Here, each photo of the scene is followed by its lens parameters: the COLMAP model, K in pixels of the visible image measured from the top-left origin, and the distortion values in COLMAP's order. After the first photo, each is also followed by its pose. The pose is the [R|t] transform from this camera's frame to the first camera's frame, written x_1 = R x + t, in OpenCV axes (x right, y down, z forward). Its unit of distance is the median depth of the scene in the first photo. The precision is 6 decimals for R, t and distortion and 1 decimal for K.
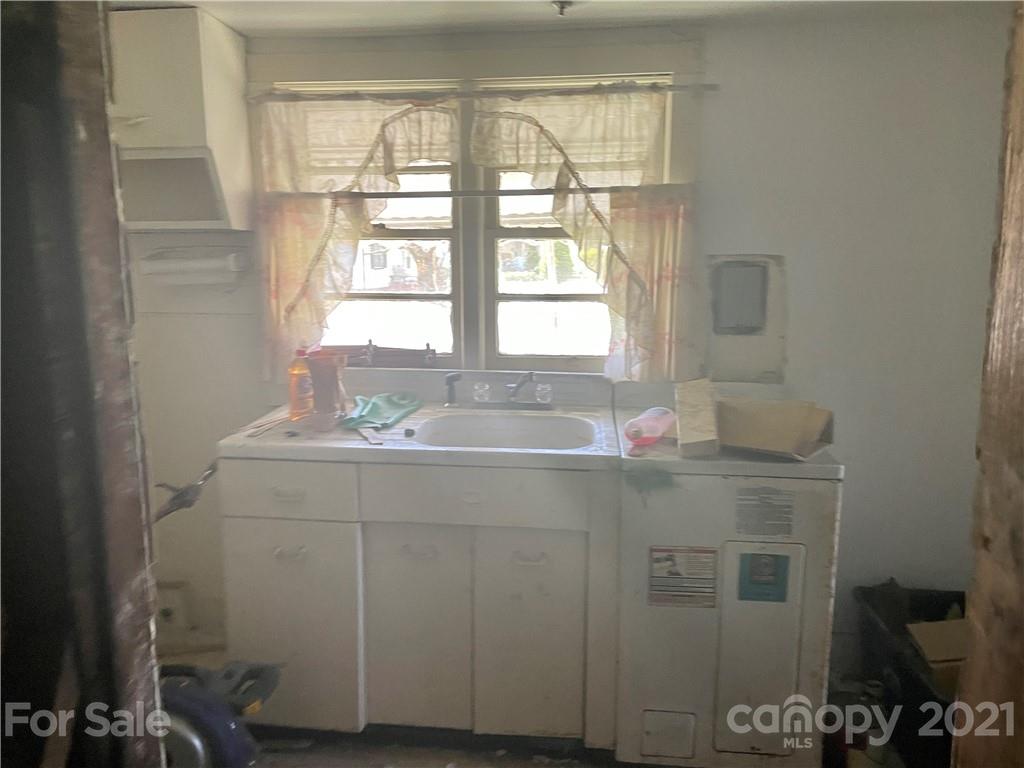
lens RADIAL K [[752.0, 0, 512.0], [0, 752.0, 384.0], [0, 0, 1]] dist [0.105011, -0.102093]
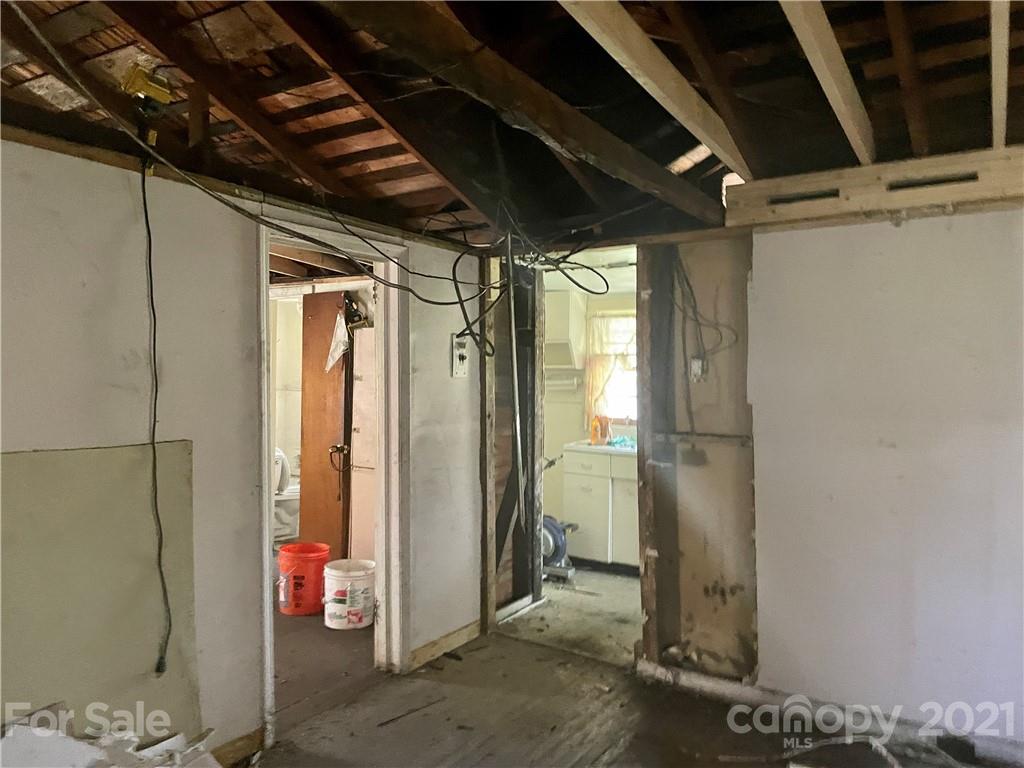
lens RADIAL K [[752.0, 0, 512.0], [0, 752.0, 384.0], [0, 0, 1]] dist [0.105011, -0.102093]
pose [[0.894490, 0.011662, -0.446936, 0.561877], [-0.082179, 0.986916, -0.138719, 0.213244], [0.439470, 0.160812, 0.883745, -1.299802]]
